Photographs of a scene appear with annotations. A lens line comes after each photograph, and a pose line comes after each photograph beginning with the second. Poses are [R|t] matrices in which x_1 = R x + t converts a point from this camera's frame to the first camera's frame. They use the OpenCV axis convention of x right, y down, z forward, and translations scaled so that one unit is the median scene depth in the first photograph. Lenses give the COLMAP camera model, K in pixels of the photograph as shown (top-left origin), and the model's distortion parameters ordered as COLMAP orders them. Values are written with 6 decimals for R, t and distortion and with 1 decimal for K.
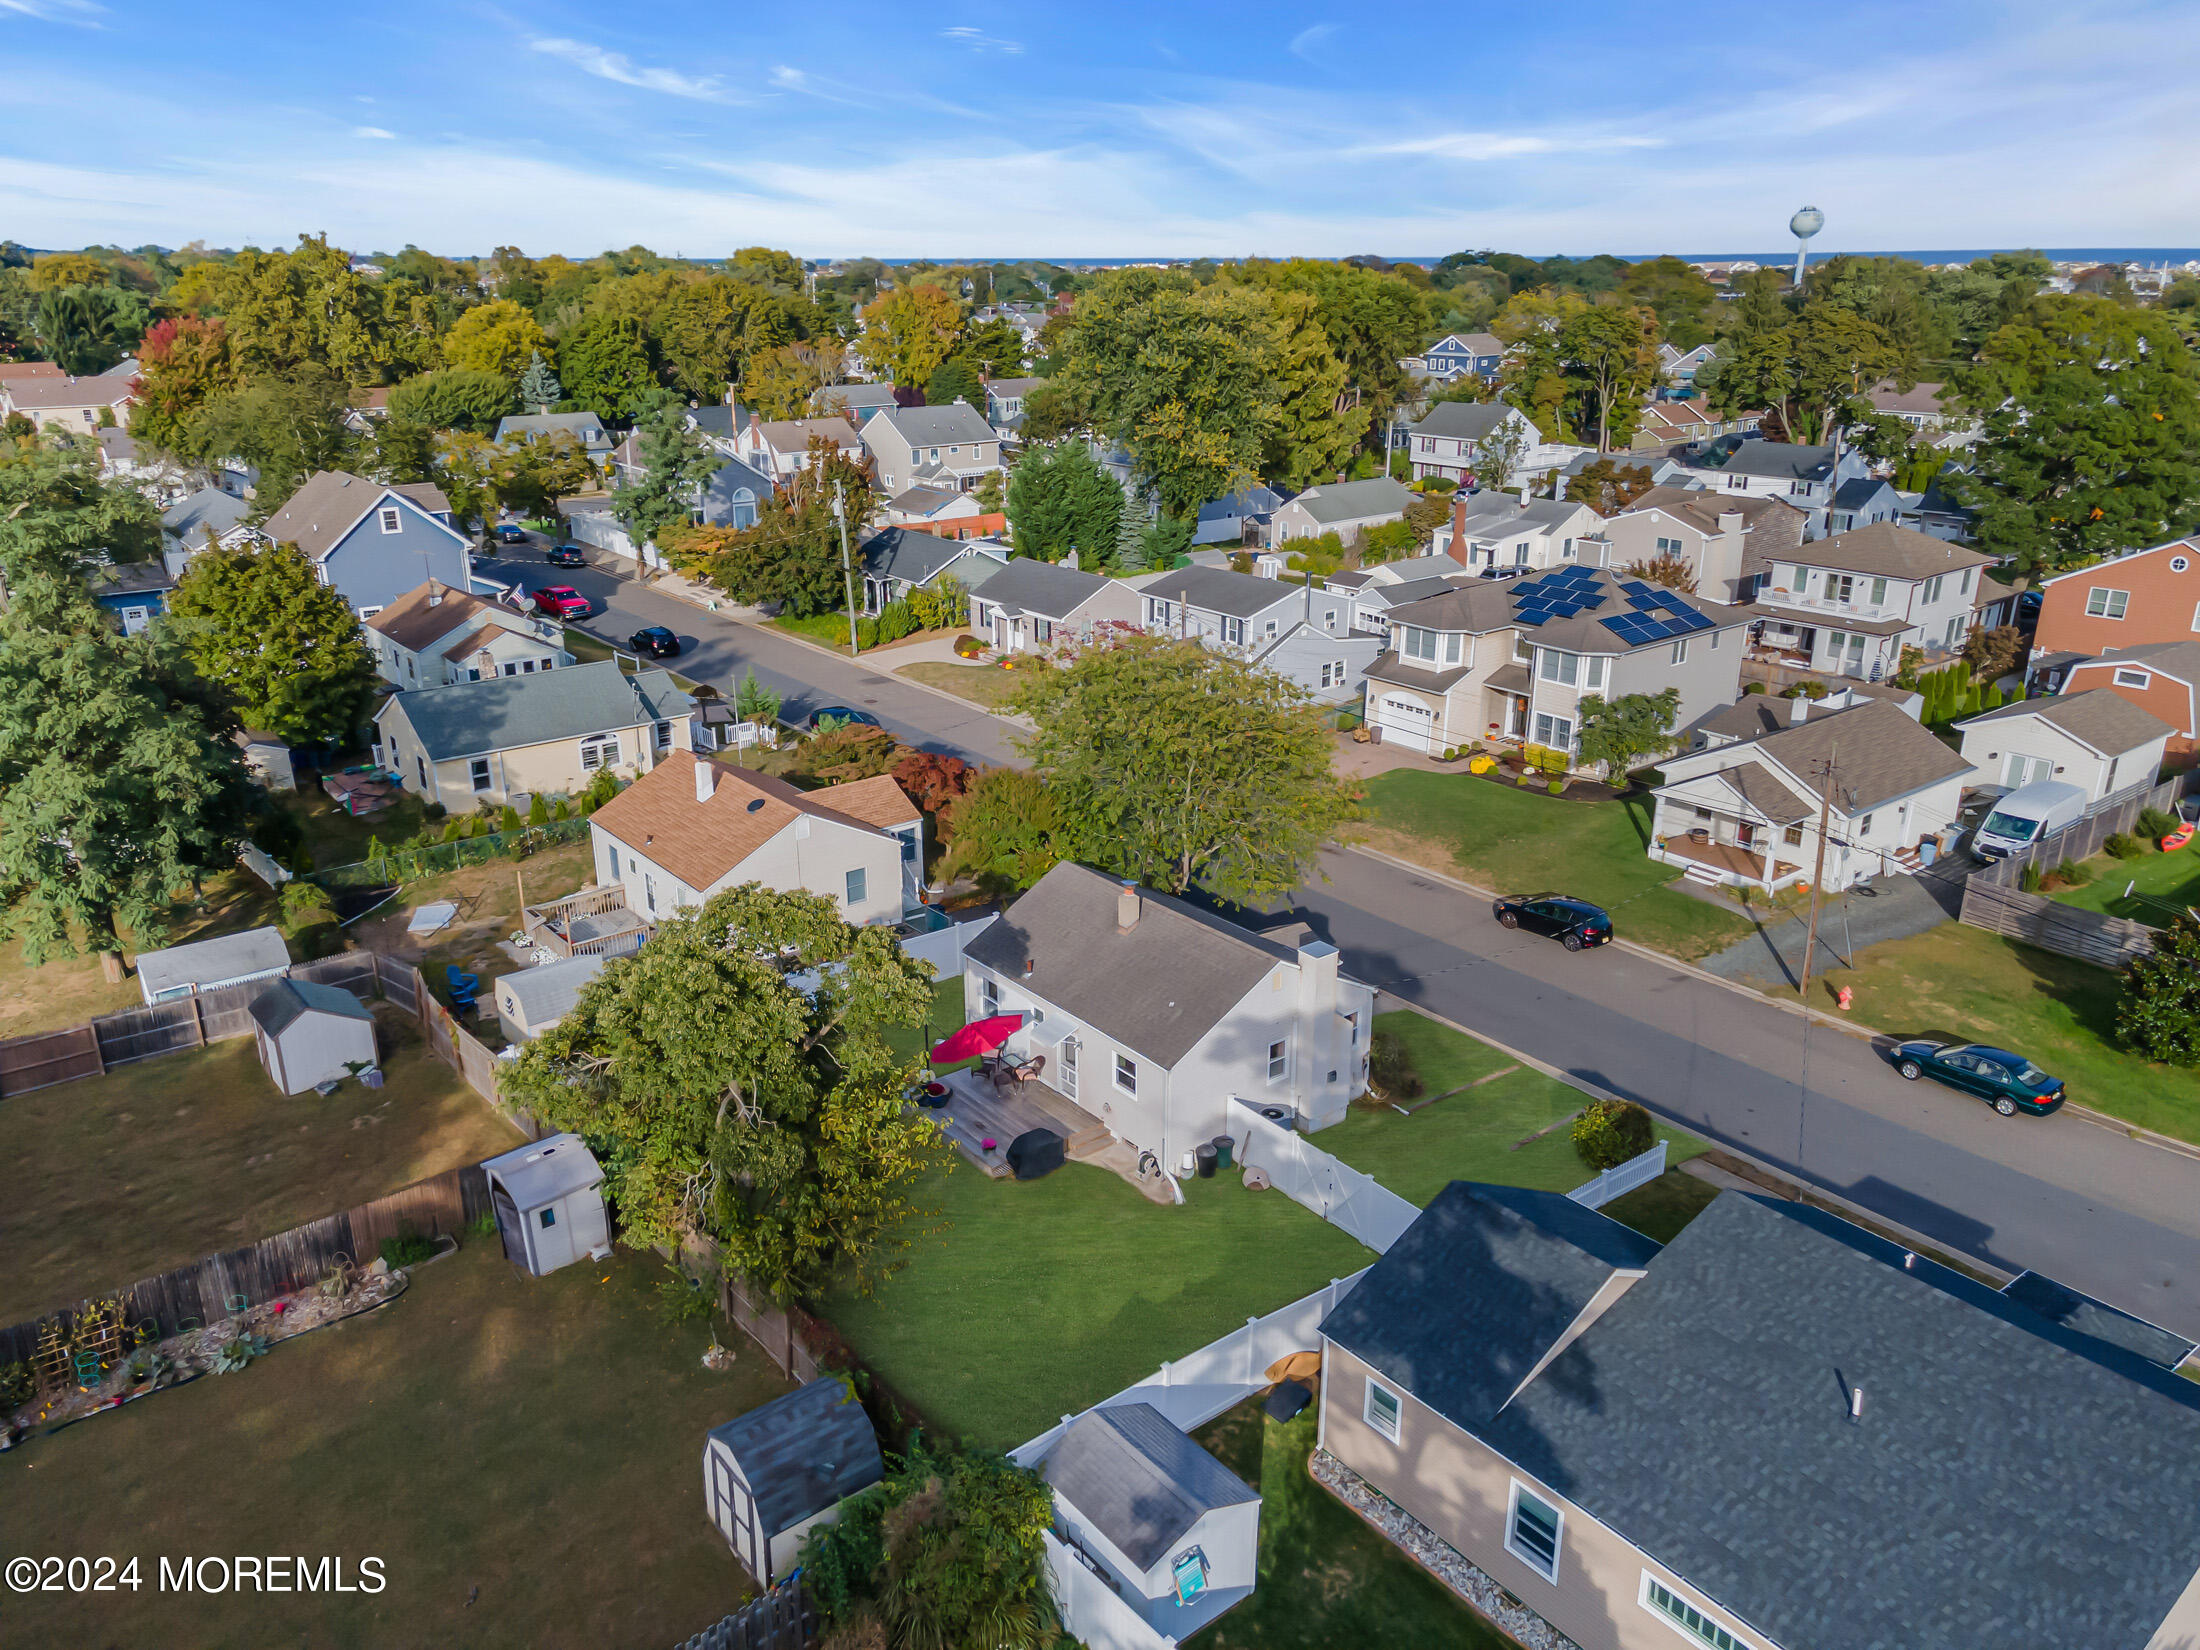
lens RADIAL K [[1607.8, 0, 1100.0], [0, 1607.8, 825.0], [0, 0, 1]] dist [0.005473, 0.064612]
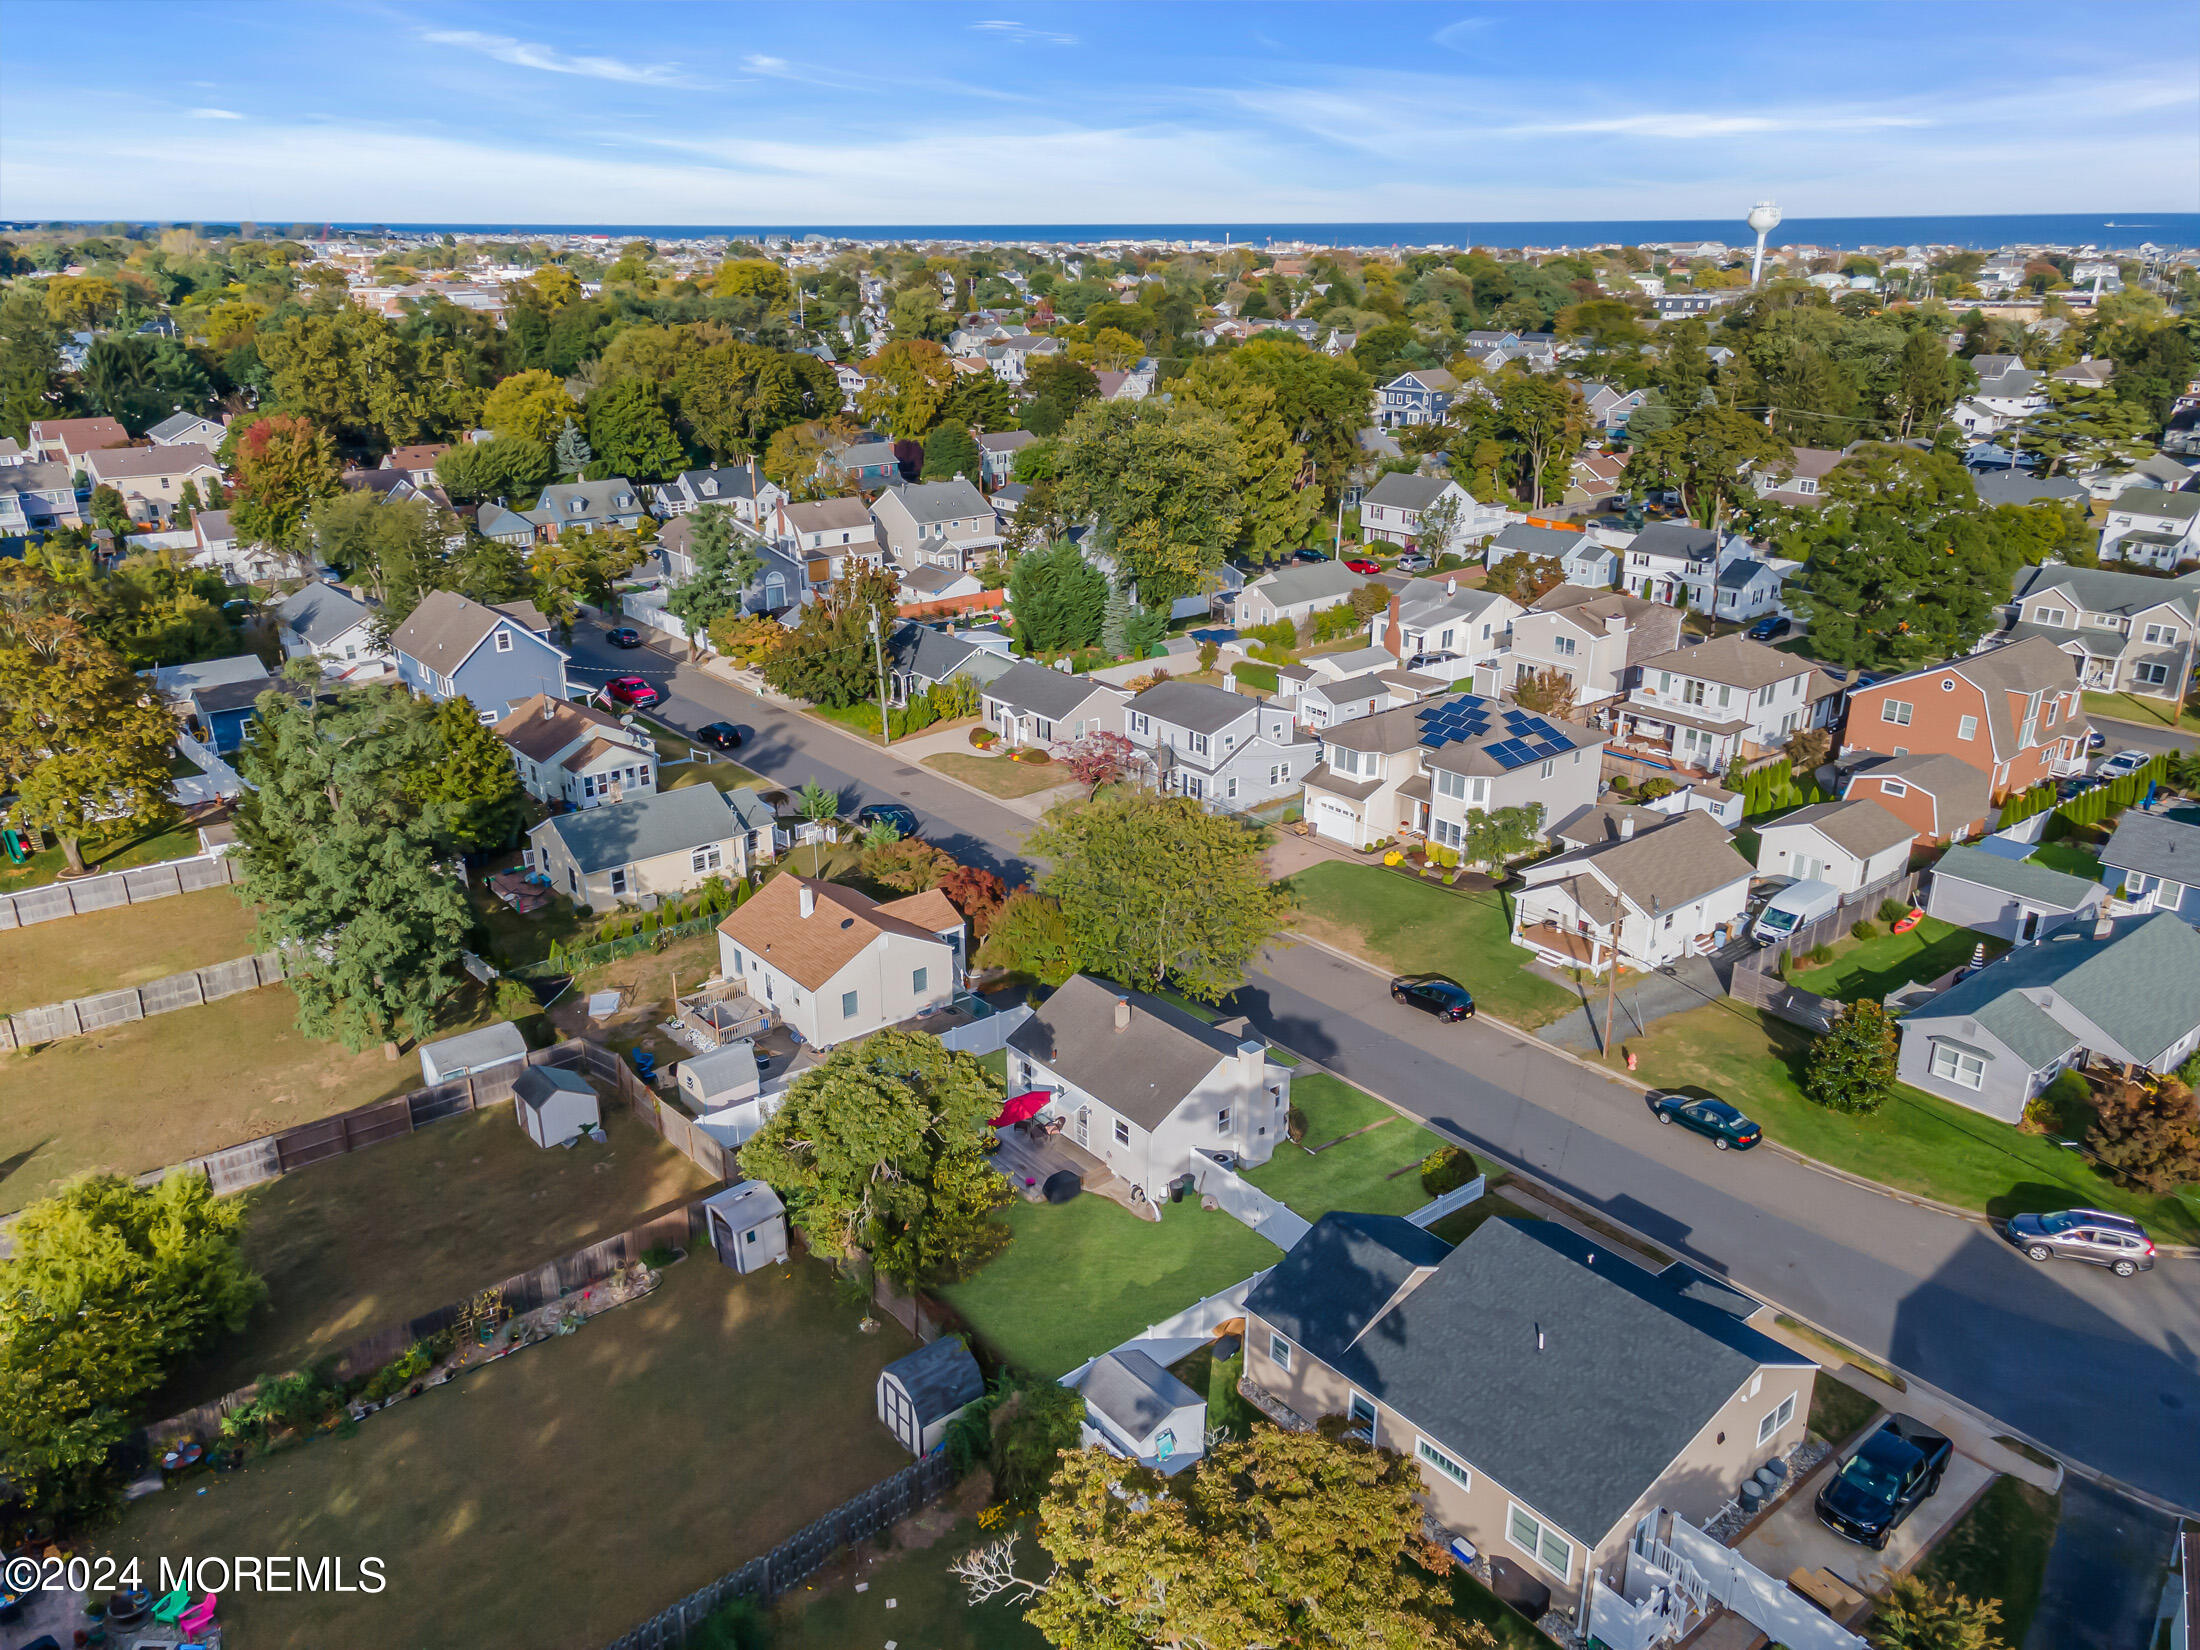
lens RADIAL K [[1607.8, 0, 1100.0], [0, 1607.8, 825.0], [0, 0, 1]] dist [0.005473, 0.064612]
pose [[0.999885, -0.006323, 0.013771, -0.013233], [0.006060, 0.999800, 0.019061, -0.091713], [-0.013889, -0.018975, 0.999723, -0.278442]]
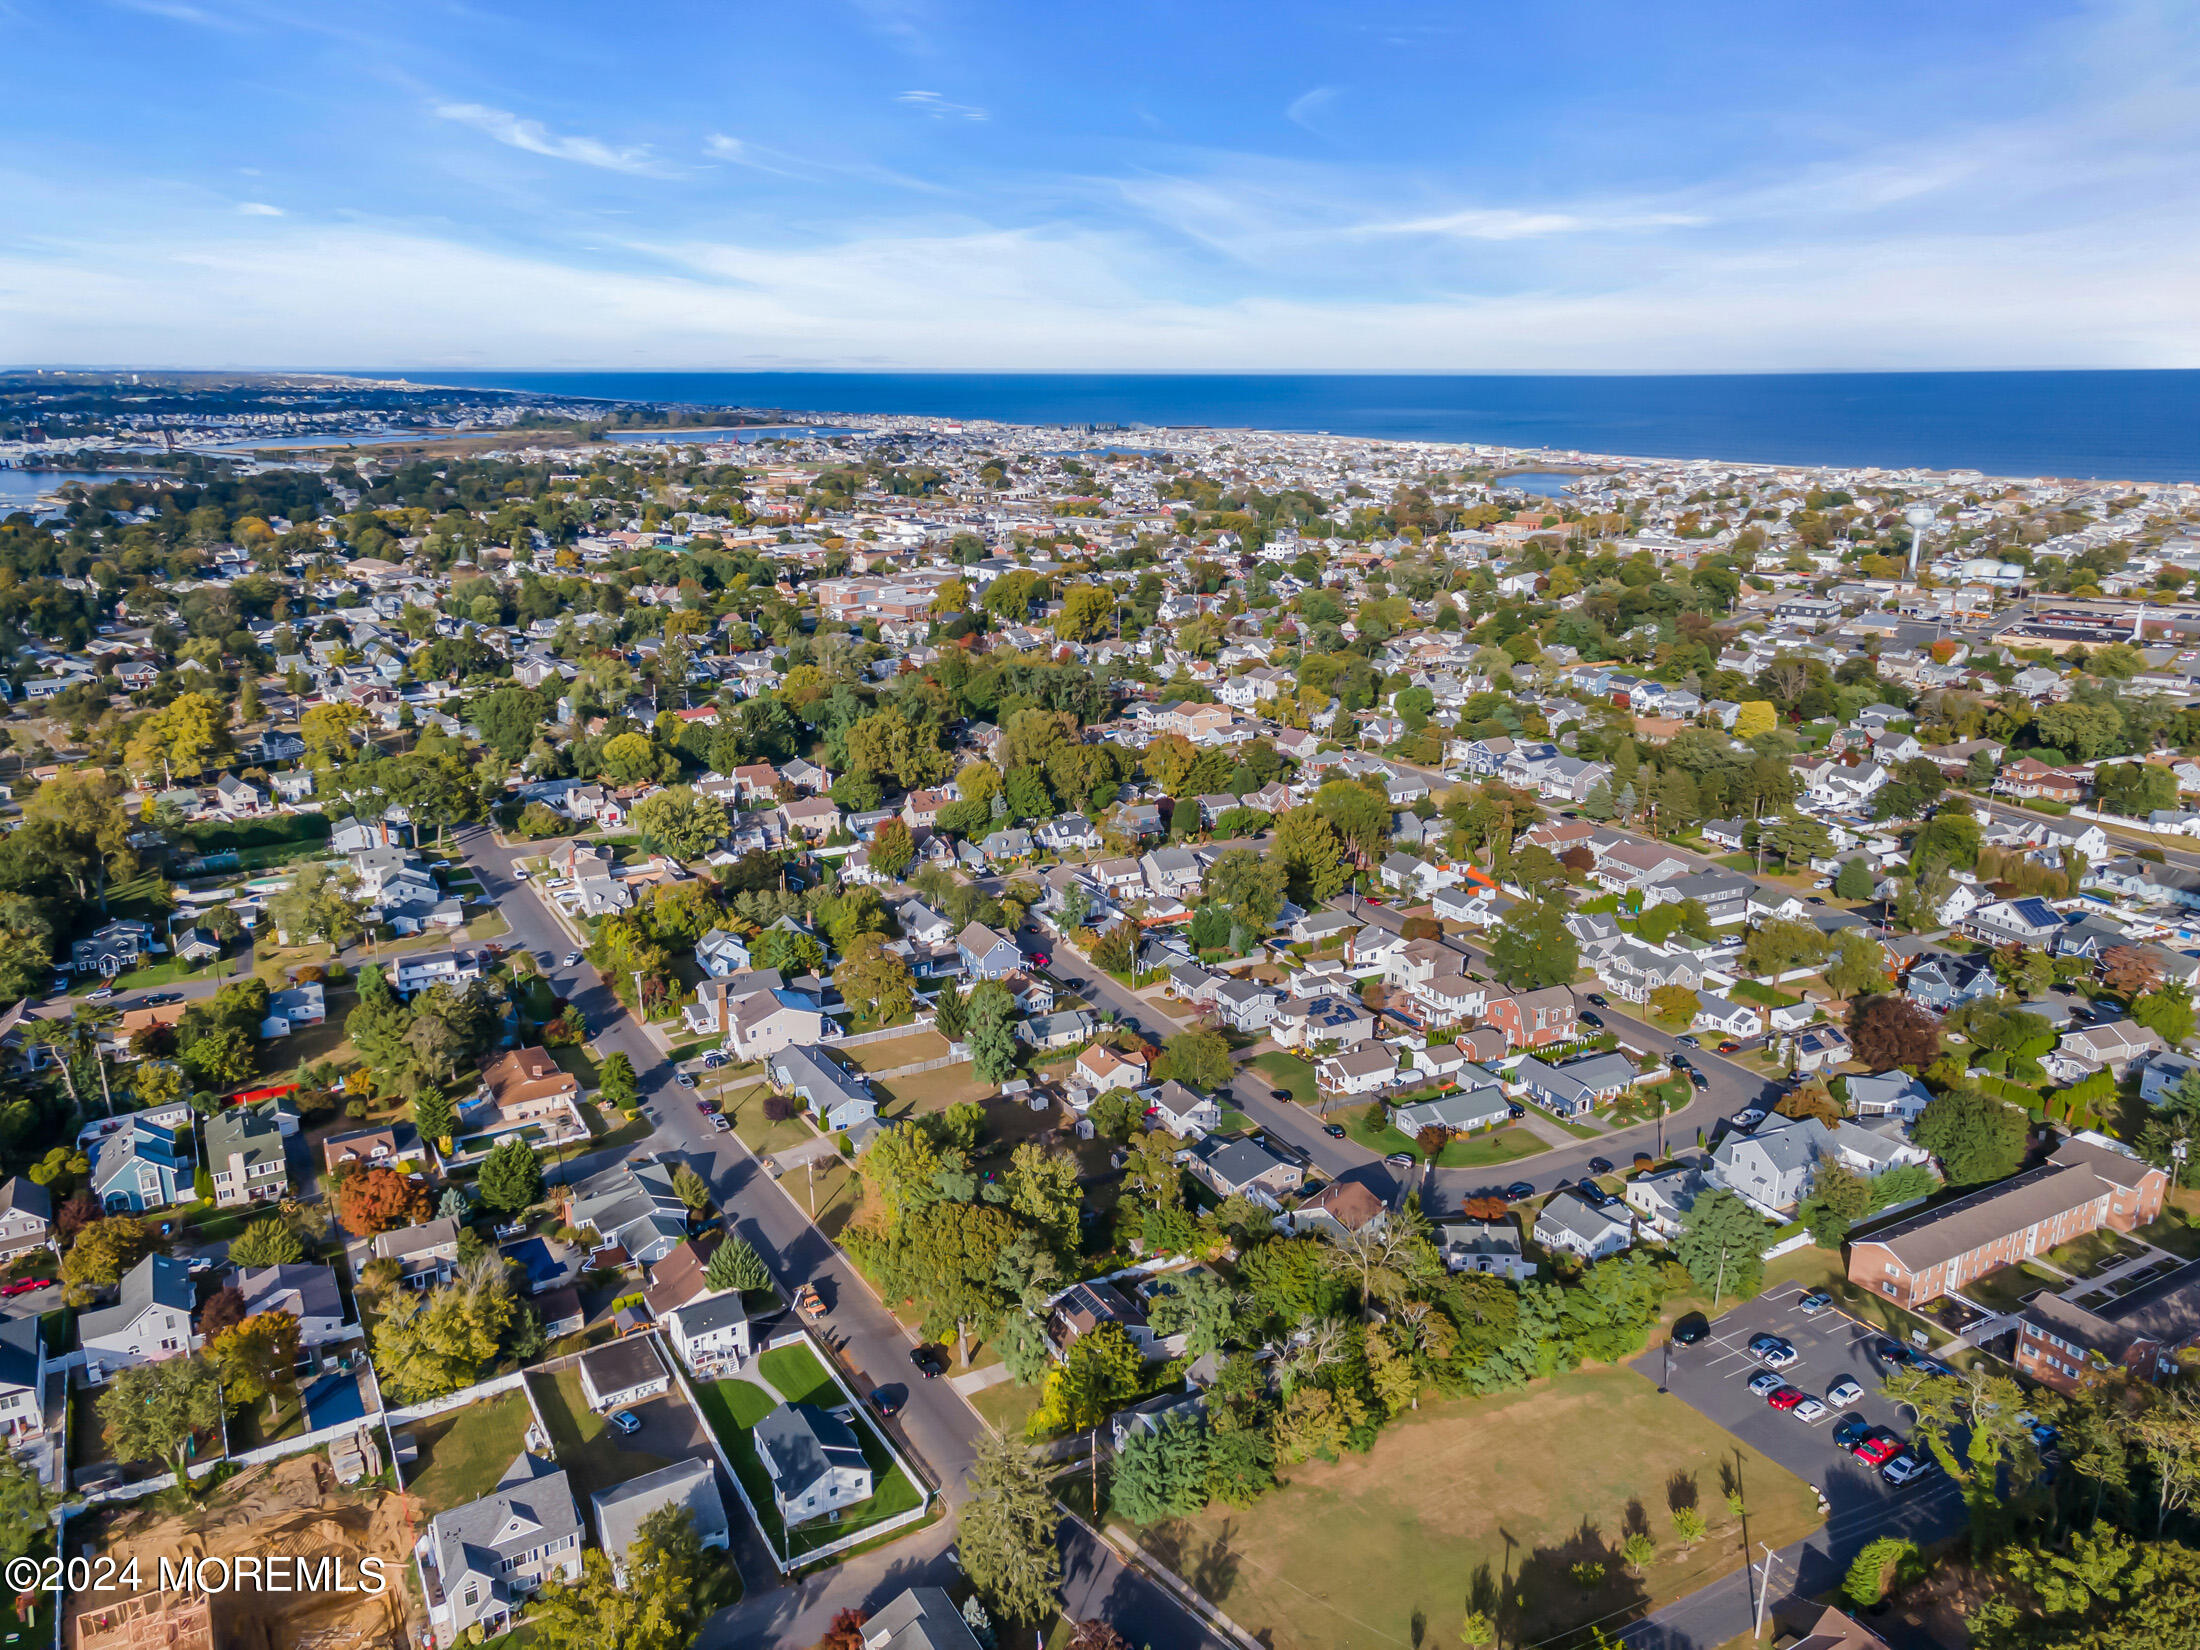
lens RADIAL K [[1607.8, 0, 1100.0], [0, 1607.8, 825.0], [0, 0, 1]] dist [0.005473, 0.064612]
pose [[0.984913, 0.048035, -0.166252, 0.403026], [-0.057866, 0.996819, -0.054800, -0.347793], [0.163091, 0.063594, 0.984559, -2.957241]]
